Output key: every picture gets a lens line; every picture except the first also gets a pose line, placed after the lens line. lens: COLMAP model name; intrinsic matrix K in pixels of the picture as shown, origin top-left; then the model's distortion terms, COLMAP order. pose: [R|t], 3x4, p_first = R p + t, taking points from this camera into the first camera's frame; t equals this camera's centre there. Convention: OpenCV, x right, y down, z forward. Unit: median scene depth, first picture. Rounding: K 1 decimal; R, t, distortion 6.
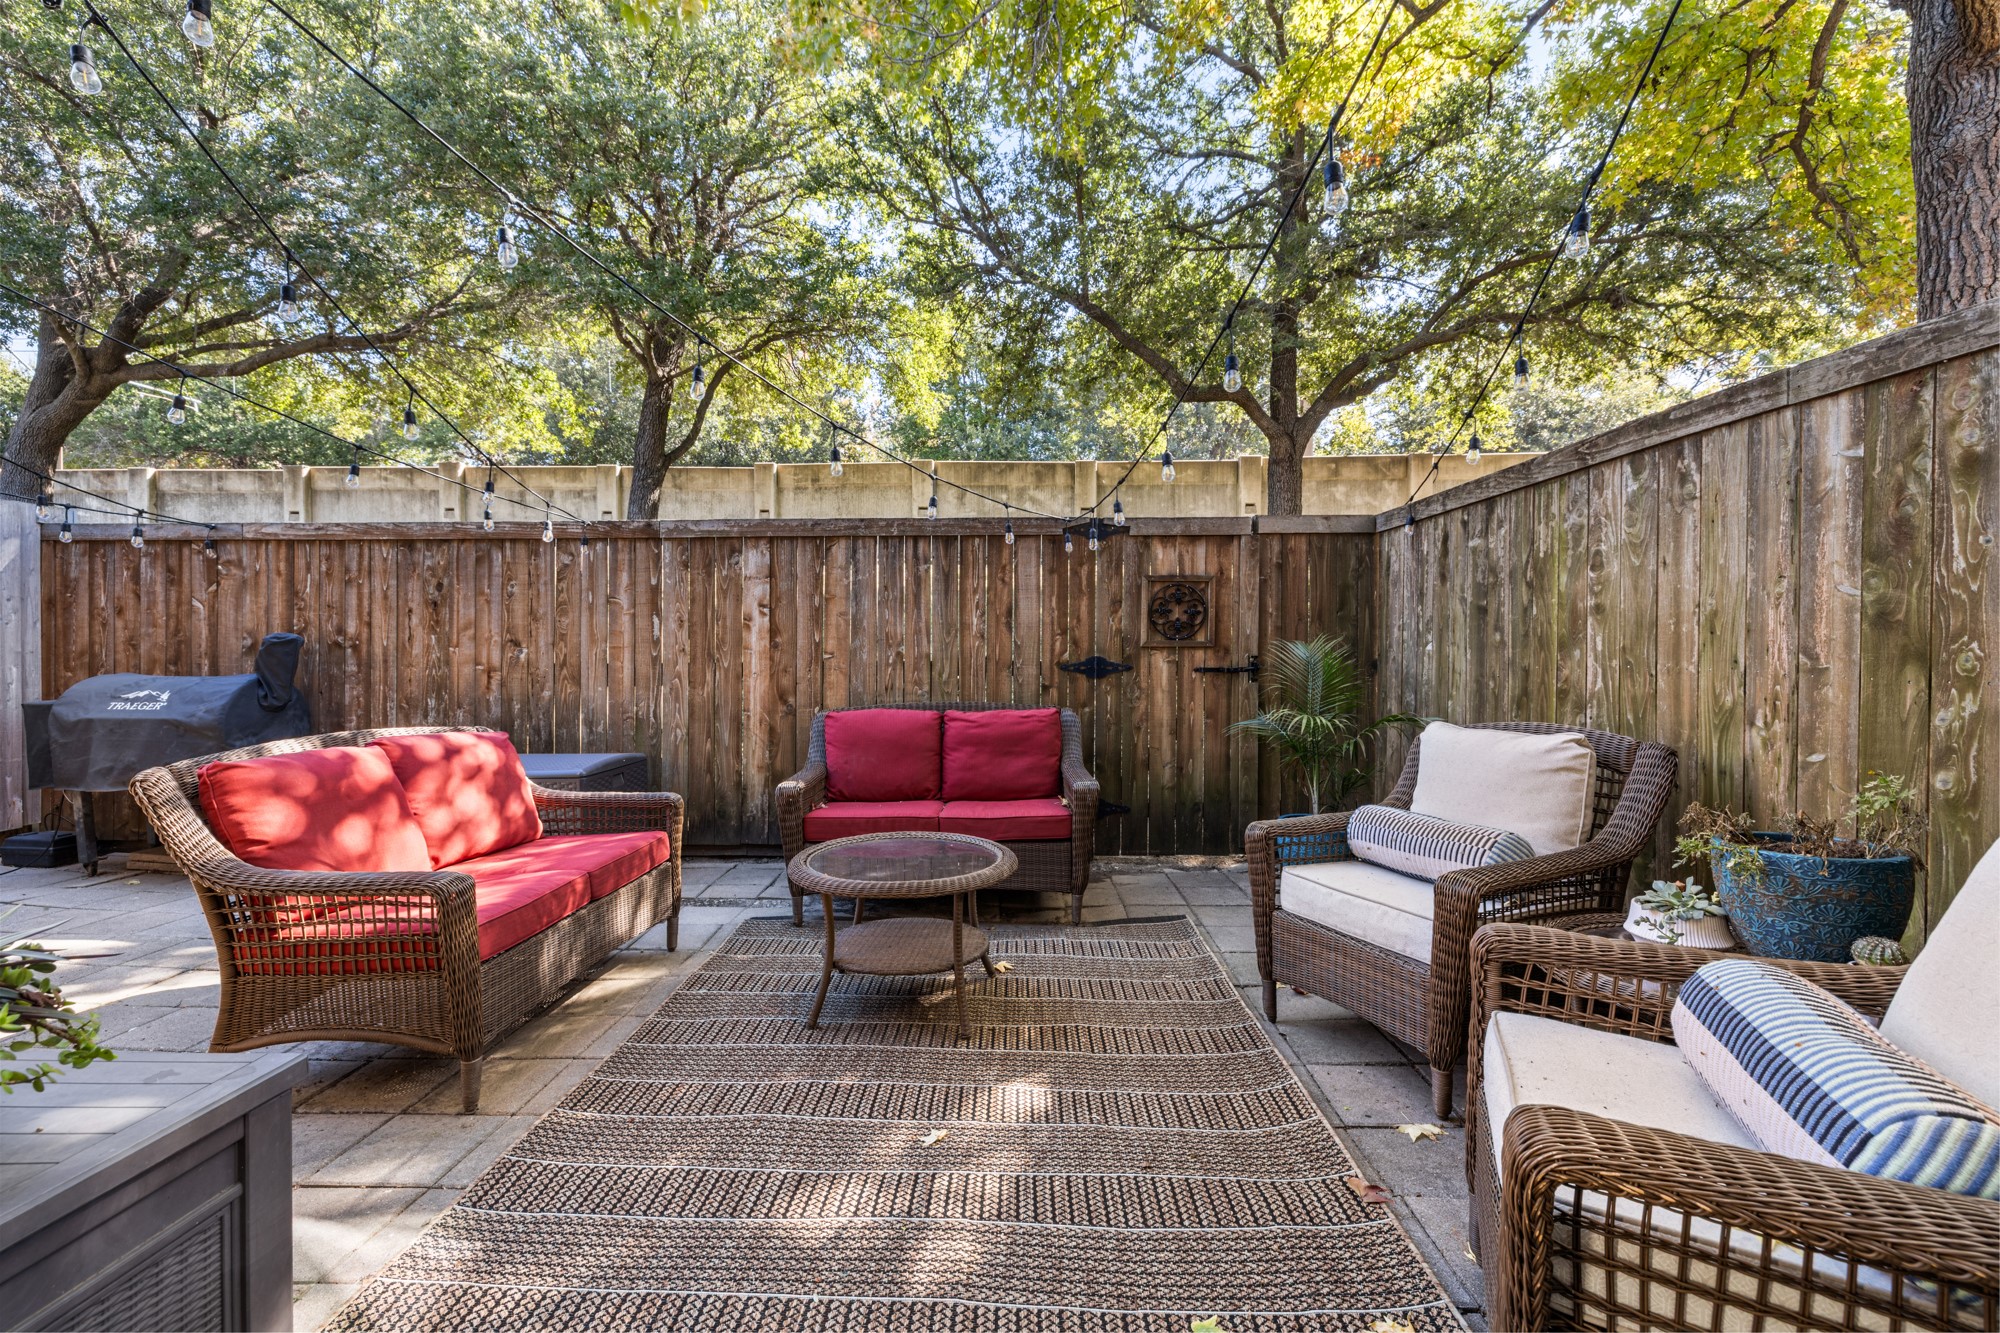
lens RADIAL K [[833.1, 0, 1000.6], [0, 833.1, 654.0], [0, 0, 1]] dist [0.000874, -0.000136]
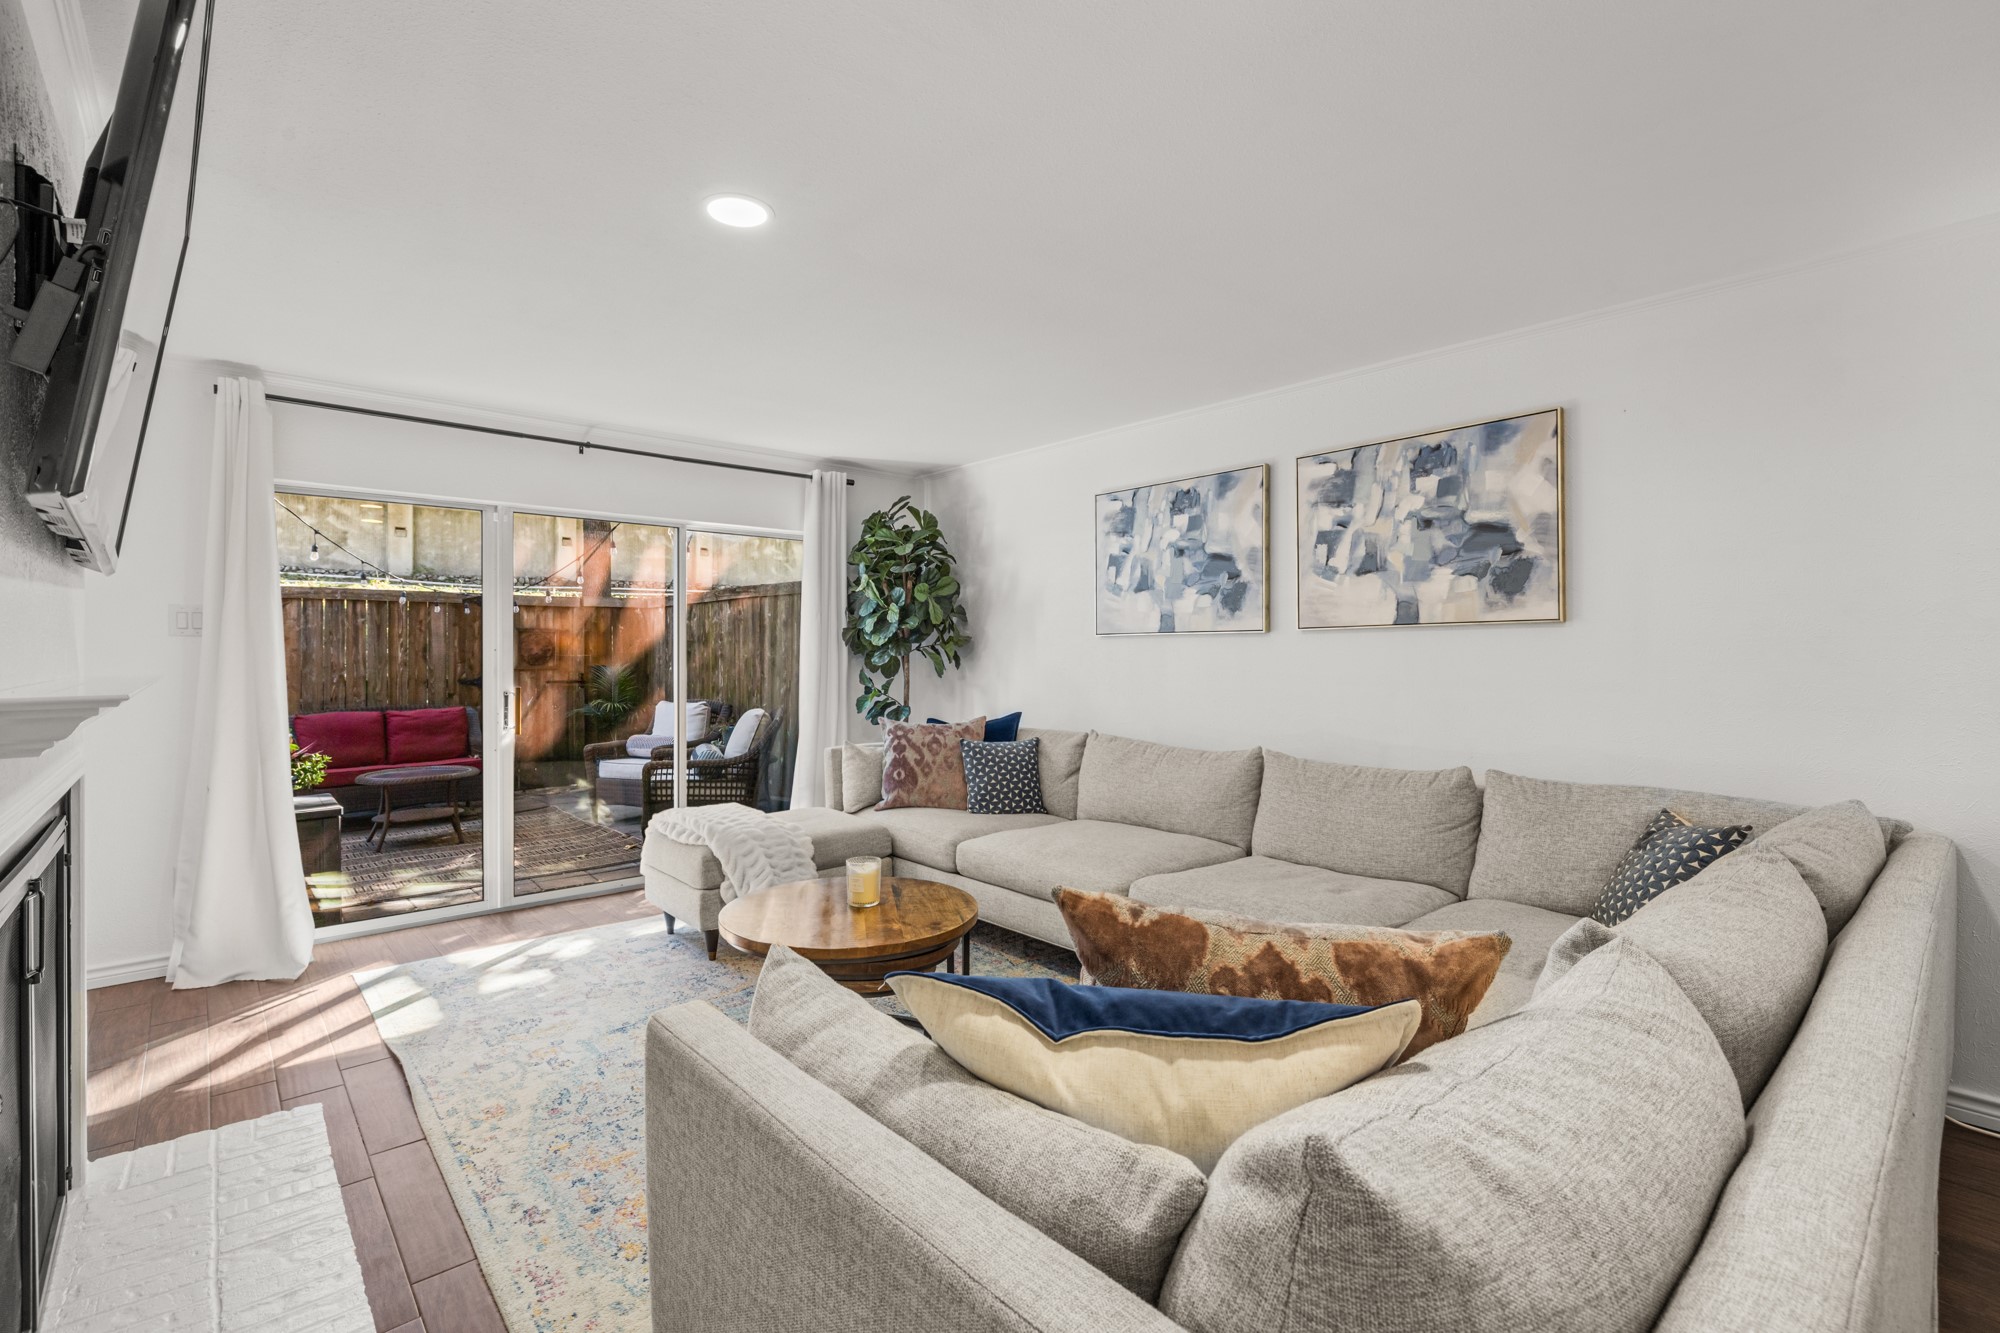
lens RADIAL K [[910.5, 0, 966.9], [0, 910.5, 657.3], [0, 0, 1]] dist [0.002309, 0.000166]
pose [[0.751089, -0.006302, 0.660171, -0.393556], [0.008320, 0.999965, 0.000080, -0.027767], [-0.660149, 0.005433, 0.751115, -1.100366]]
